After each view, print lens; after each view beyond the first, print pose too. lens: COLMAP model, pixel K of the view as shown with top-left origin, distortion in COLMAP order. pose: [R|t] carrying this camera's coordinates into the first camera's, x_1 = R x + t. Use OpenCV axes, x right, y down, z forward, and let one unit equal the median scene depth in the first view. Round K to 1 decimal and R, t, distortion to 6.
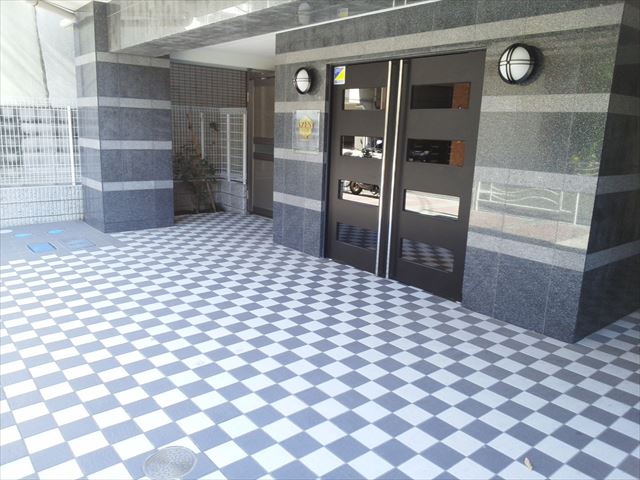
lens RADIAL K [[517.6, 0, 317.9], [0, 517.6, 238.2], [0, 0, 1]] dist [0.036725, -0.057833]
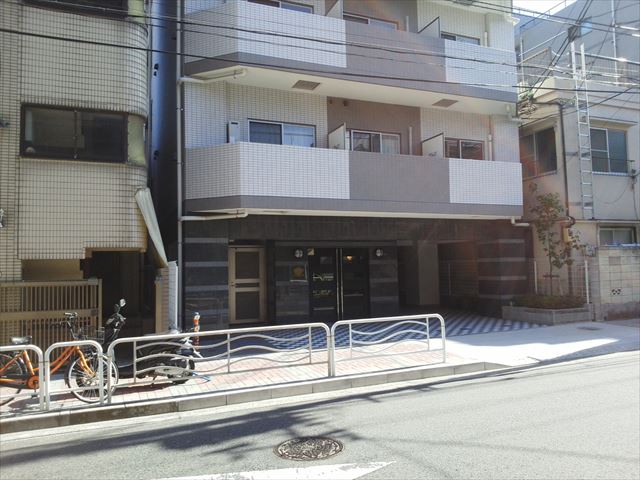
lens RADIAL K [[517.6, 0, 327.7], [0, 517.6, 240.1], [0, 0, 1]] dist [0.036725, -0.057833]
pose [[0.298827, 0.014058, 0.954204, -2.027115], [0.230439, 0.969239, -0.086446, -0.102168], [-0.926067, 0.245719, 0.286395, 0.119965]]
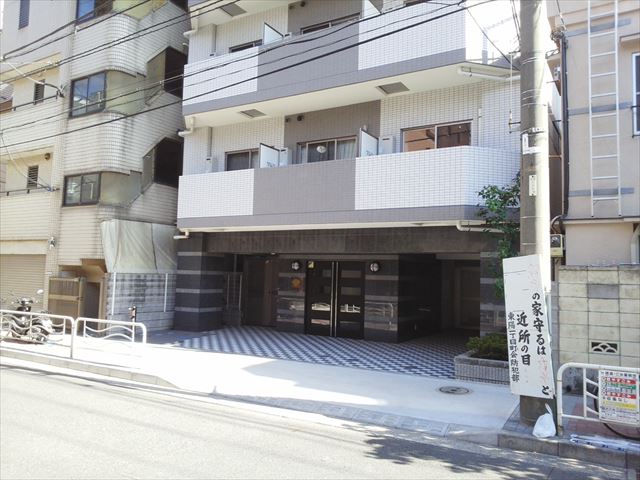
lens RADIAL K [[517.6, 0, 314.7], [0, 517.6, 238.7], [0, 0, 1]] dist [0.036725, -0.057833]
pose [[0.953204, 0.016174, 0.301895, -0.629094], [0.065953, 0.963393, -0.259854, 0.217283], [-0.295047, 0.267605, 0.917243, -1.269592]]
